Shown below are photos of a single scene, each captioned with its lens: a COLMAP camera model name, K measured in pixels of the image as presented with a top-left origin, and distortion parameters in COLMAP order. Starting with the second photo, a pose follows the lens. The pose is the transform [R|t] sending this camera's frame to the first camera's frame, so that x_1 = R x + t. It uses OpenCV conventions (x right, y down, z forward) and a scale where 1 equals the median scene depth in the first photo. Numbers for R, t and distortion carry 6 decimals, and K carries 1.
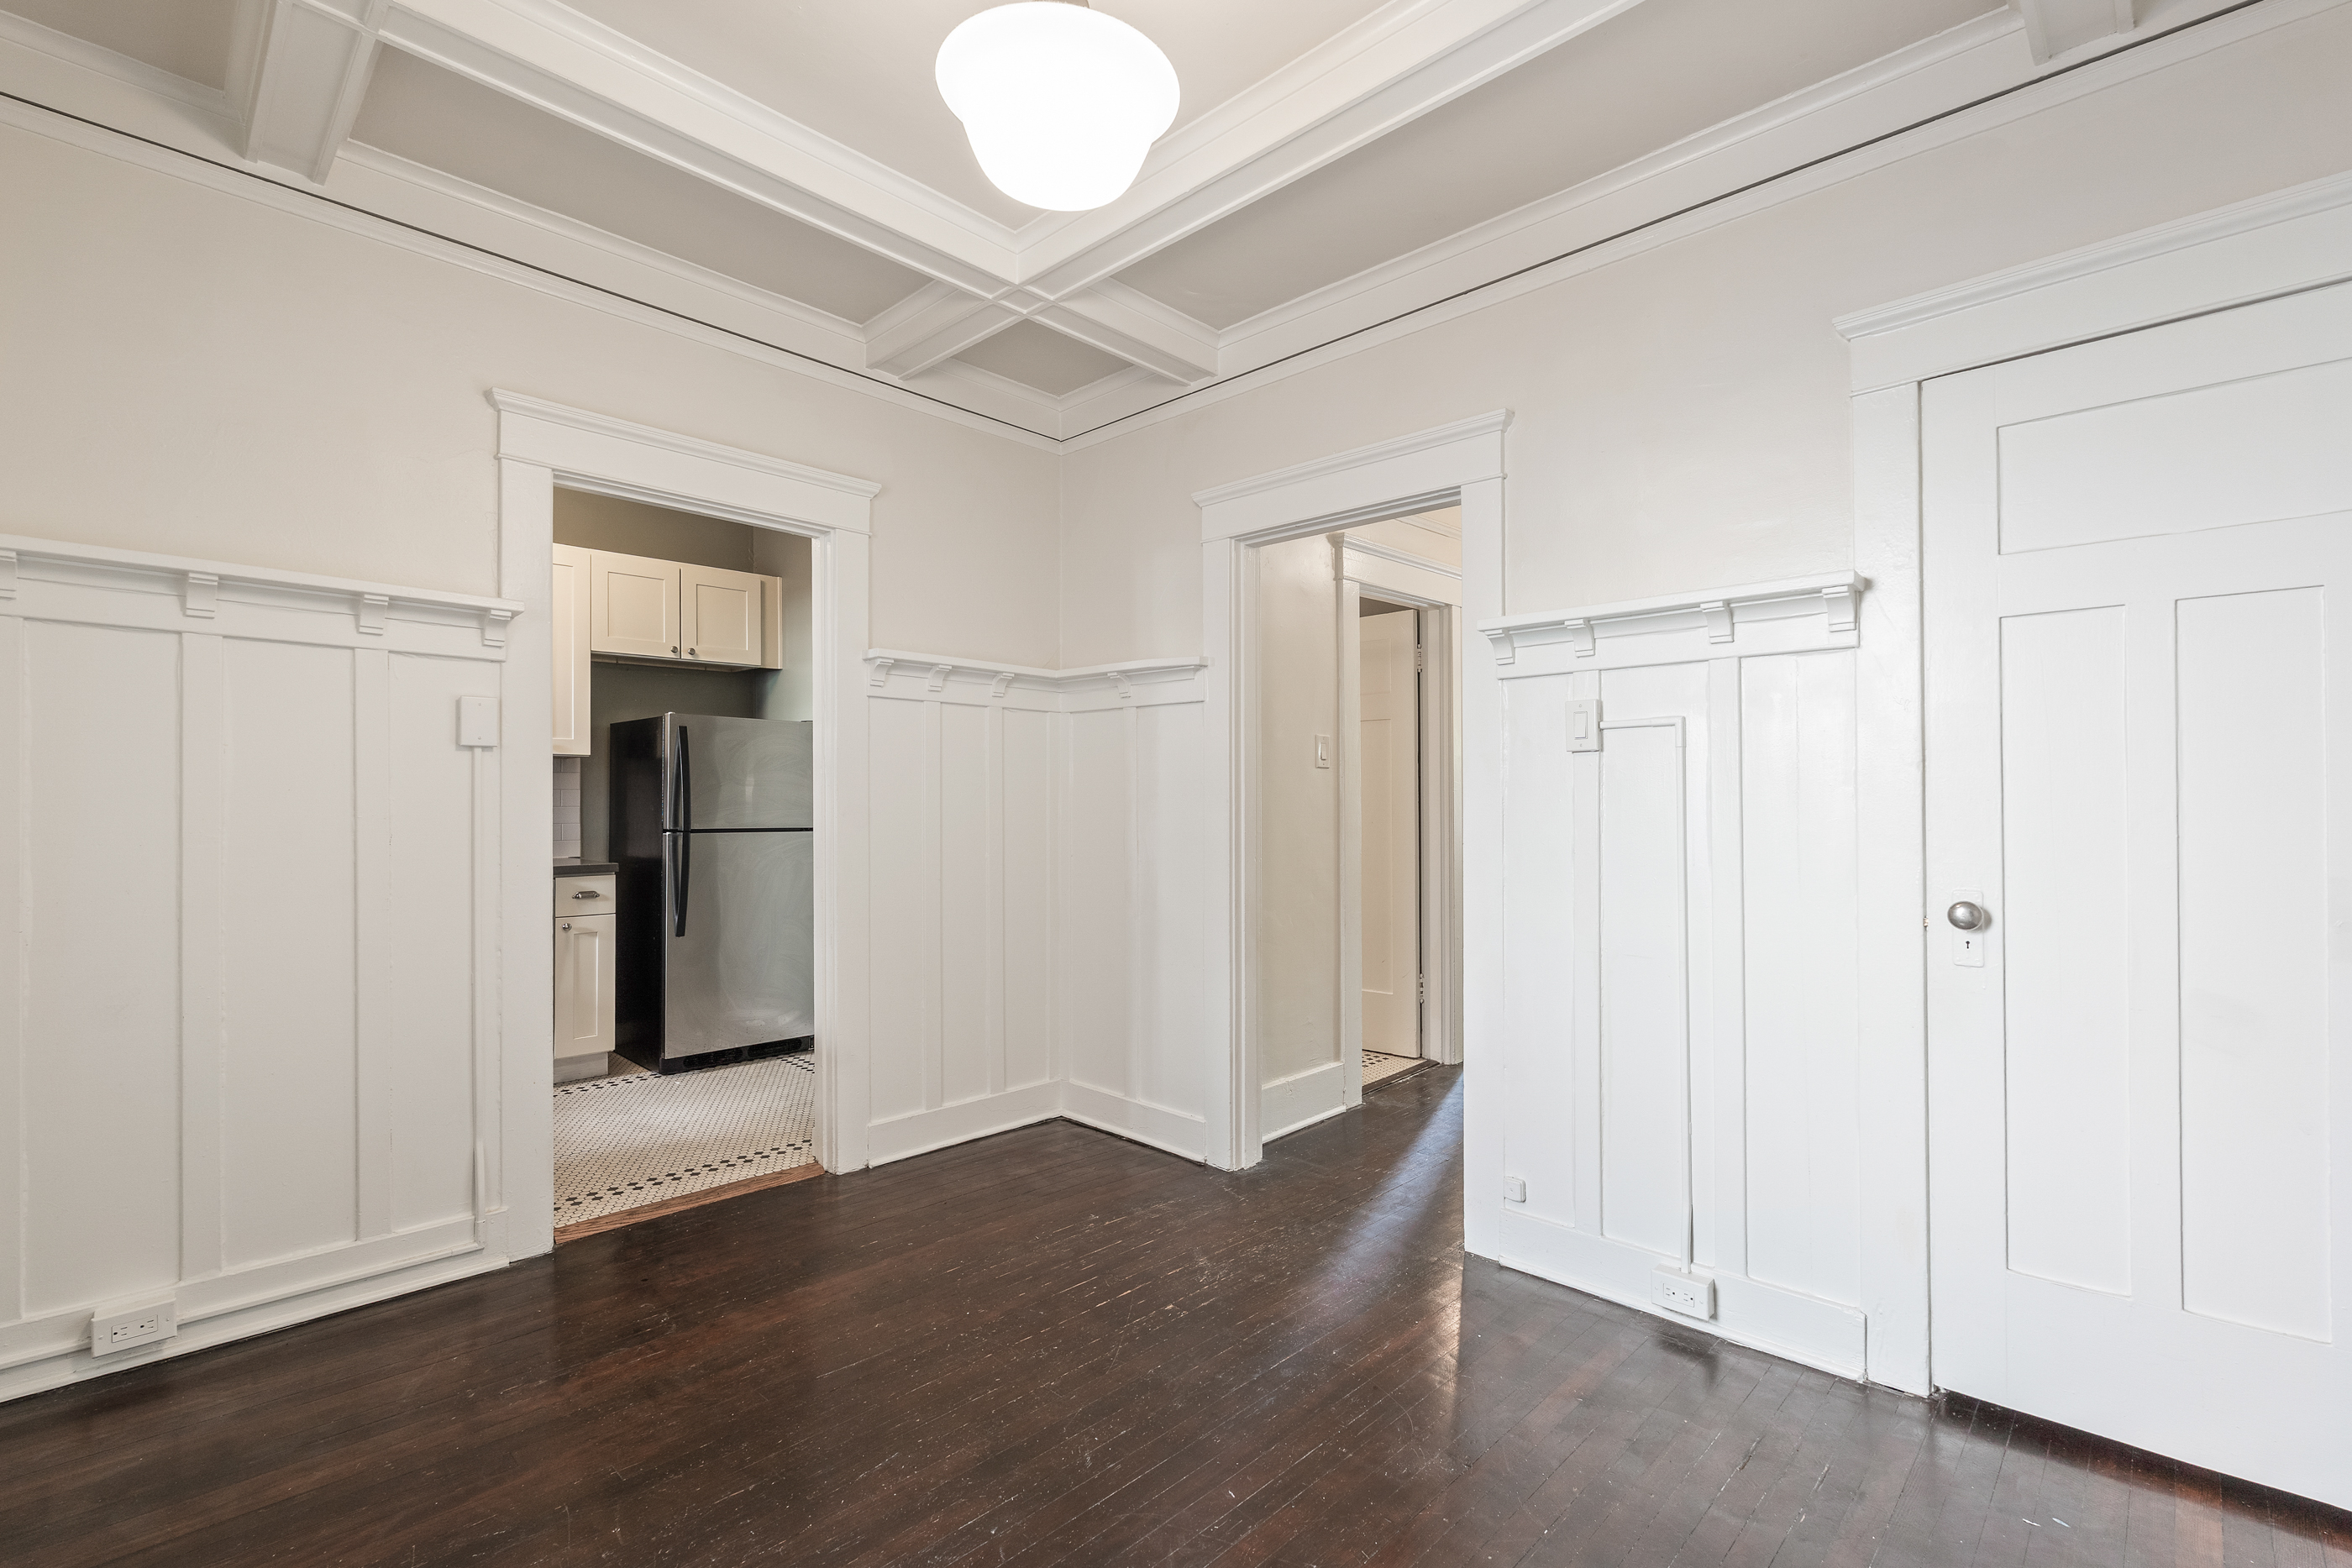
lens RADIAL K [[1050.2, 0, 1184.9], [0, 1050.2, 798.3], [0, 0, 1]] dist [-0.000873, 0.000035]
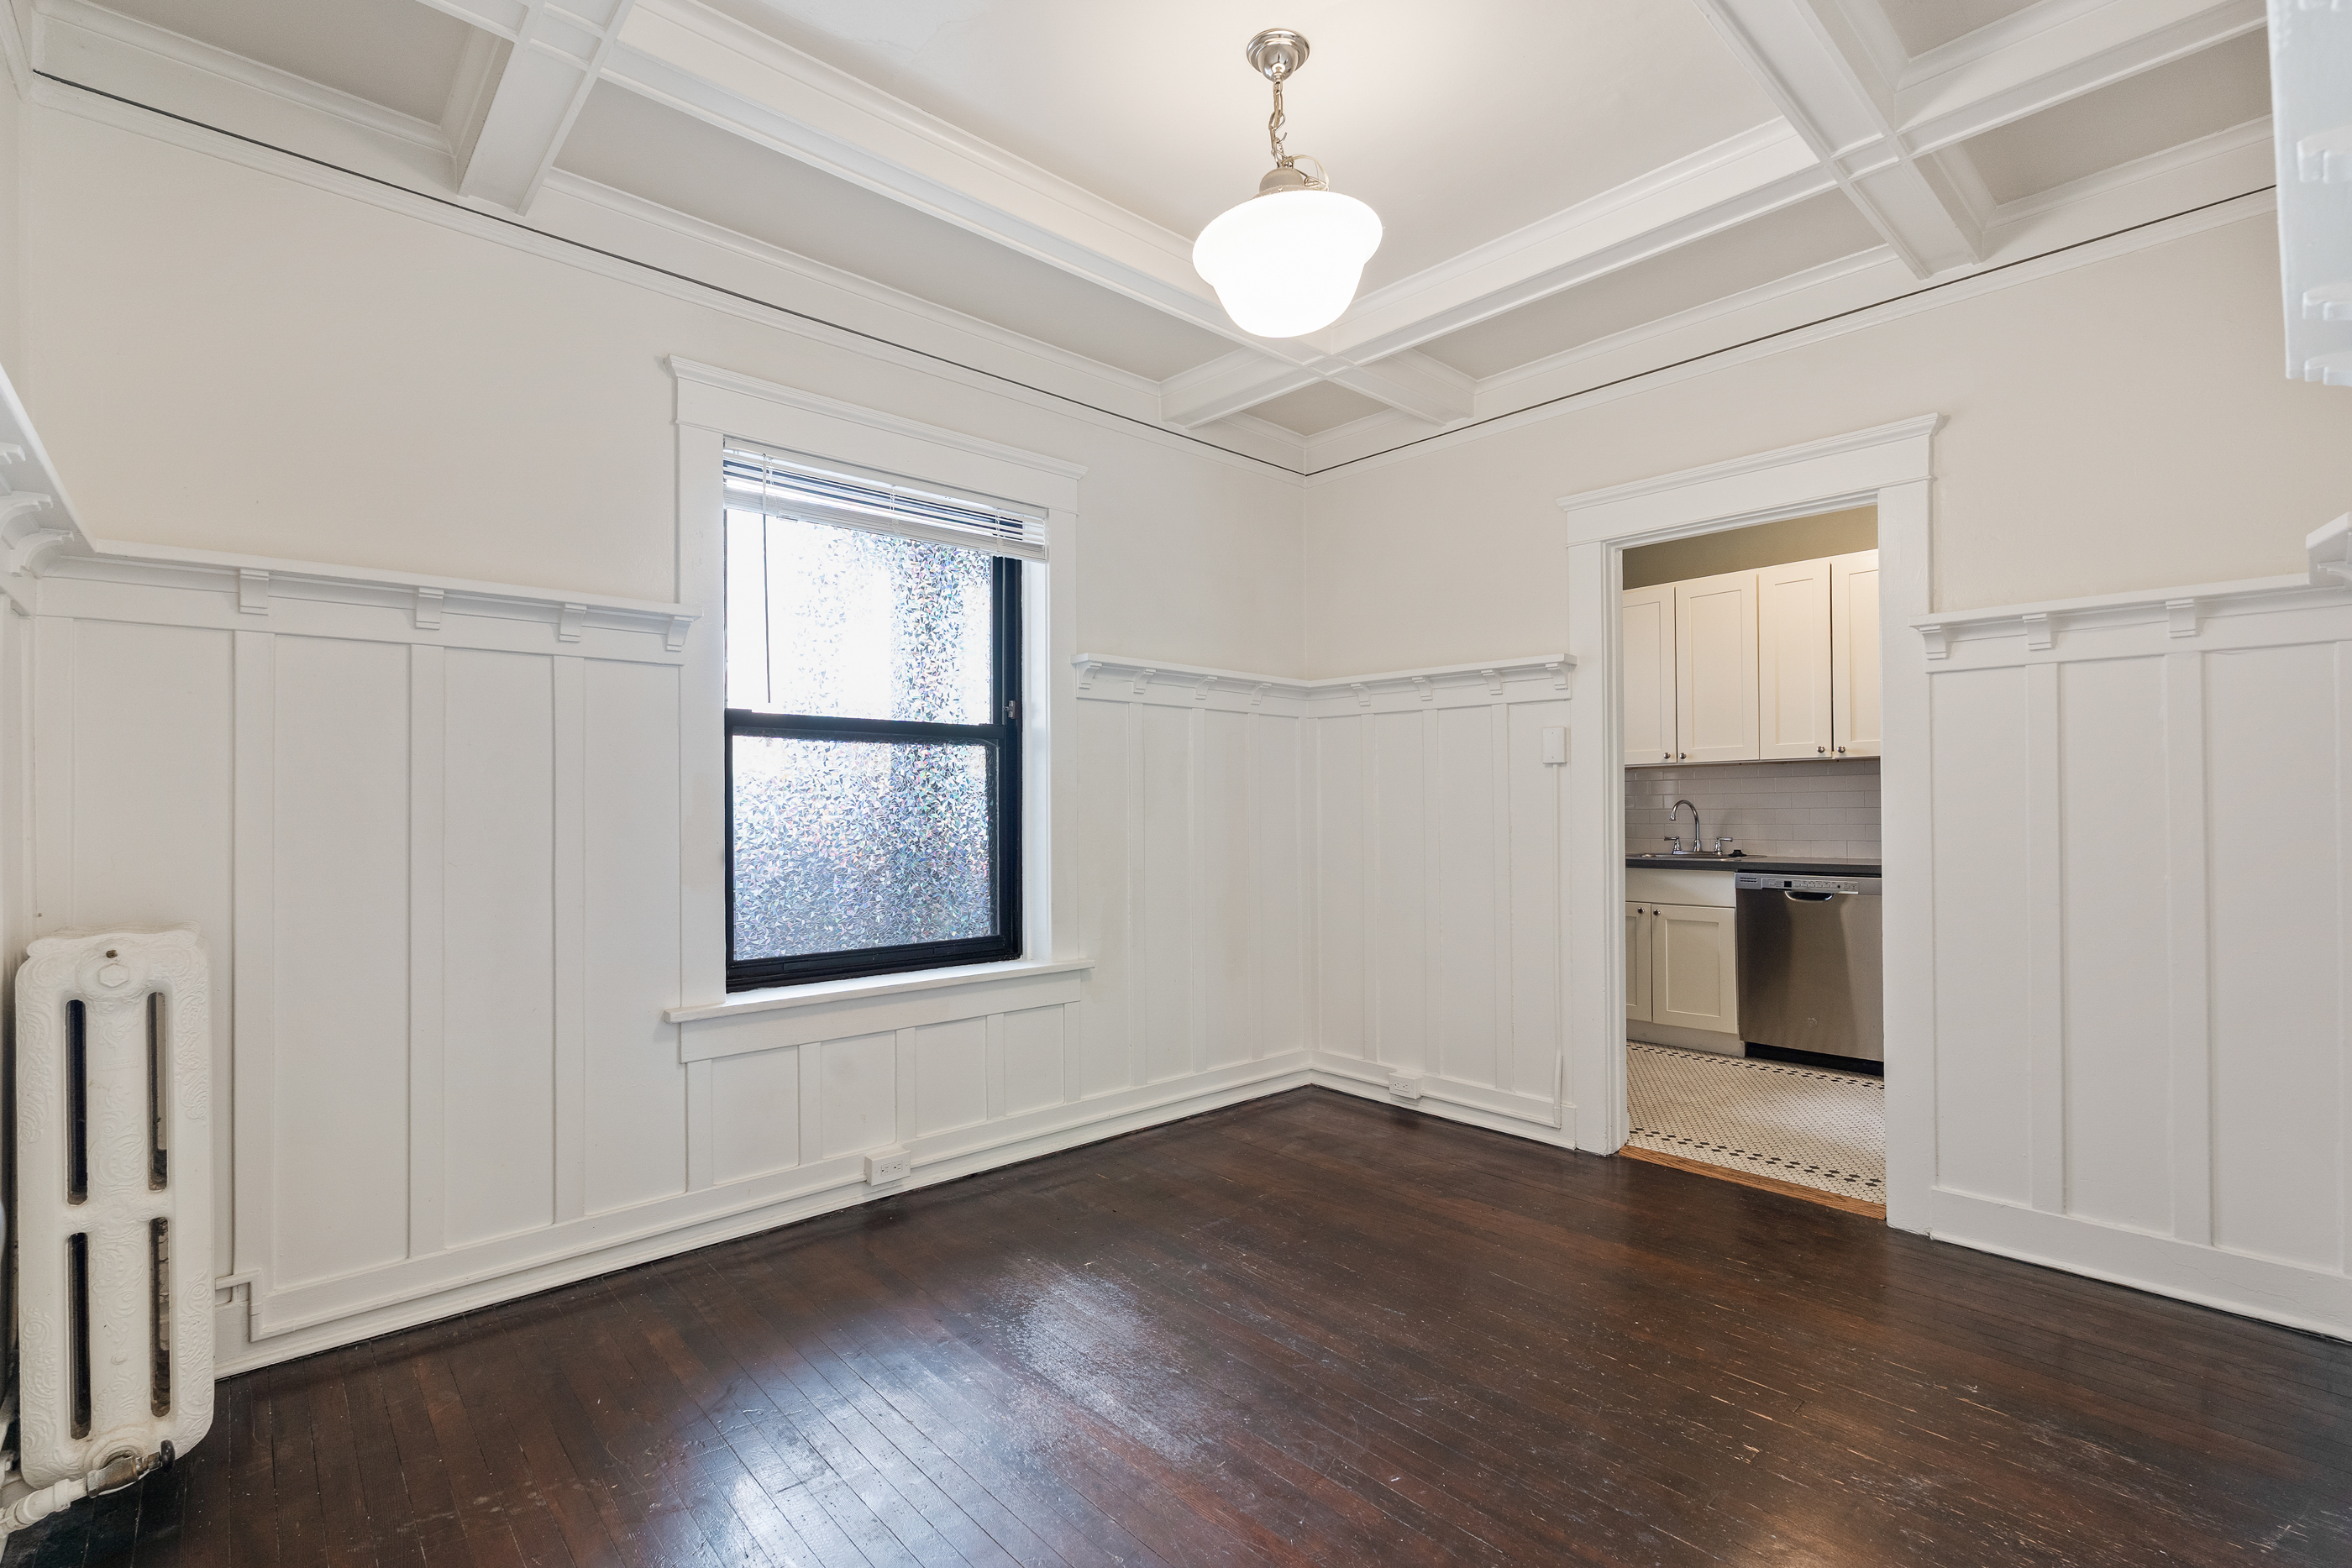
lens RADIAL K [[1066.1, 0, 1176.3], [0, 1066.1, 812.6], [0, 0, 1]] dist [0.000338, -0.000149]
pose [[-0.070989, 0.001772, -0.997476, 0.697244], [0.012106, 0.999926, 0.000915, 0.006901], [0.997404, -0.012011, -0.071005, 0.554159]]
